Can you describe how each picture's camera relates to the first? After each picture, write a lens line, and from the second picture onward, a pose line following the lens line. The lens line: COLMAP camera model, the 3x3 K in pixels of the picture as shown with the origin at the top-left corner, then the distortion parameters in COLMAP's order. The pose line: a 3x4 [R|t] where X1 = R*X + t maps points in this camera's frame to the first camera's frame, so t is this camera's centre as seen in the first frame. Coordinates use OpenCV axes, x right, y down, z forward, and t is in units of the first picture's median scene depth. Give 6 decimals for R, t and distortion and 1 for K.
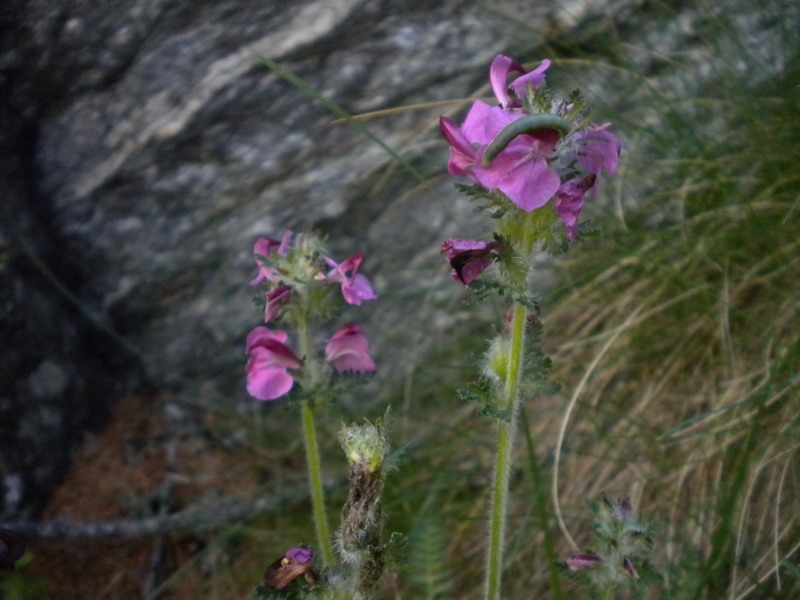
lens RADIAL K [[829.6, 0, 402.6], [0, 829.6, 297.7], [0, 0, 1]] dist [-0.102313, 0.000000]
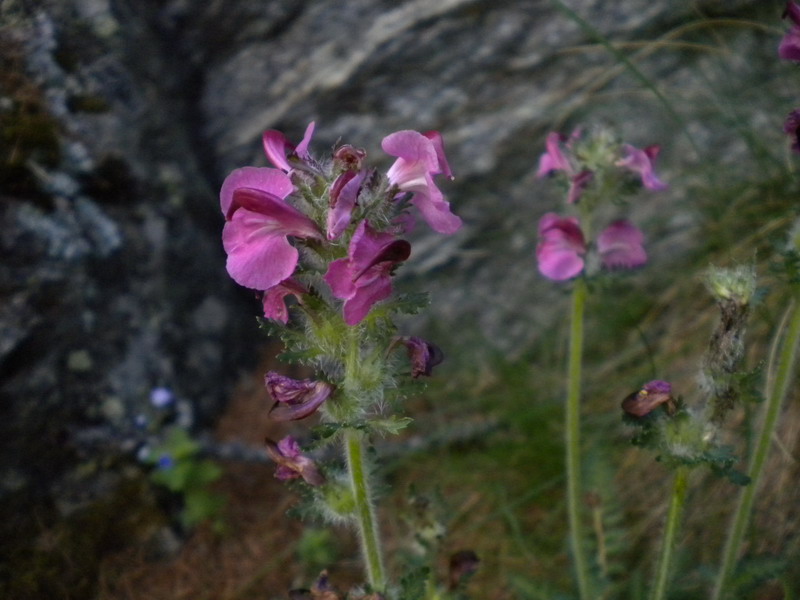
lens RADIAL K [[829.6, 0, 404.2], [0, 829.6, 302.3], [0, 0, 1]] dist [-0.102313, 0.000000]
pose [[0.997332, 0.037841, -0.062424, -0.118668], [-0.037208, 0.999244, 0.011283, 0.059779], [0.062803, -0.008931, 0.997986, -0.033378]]
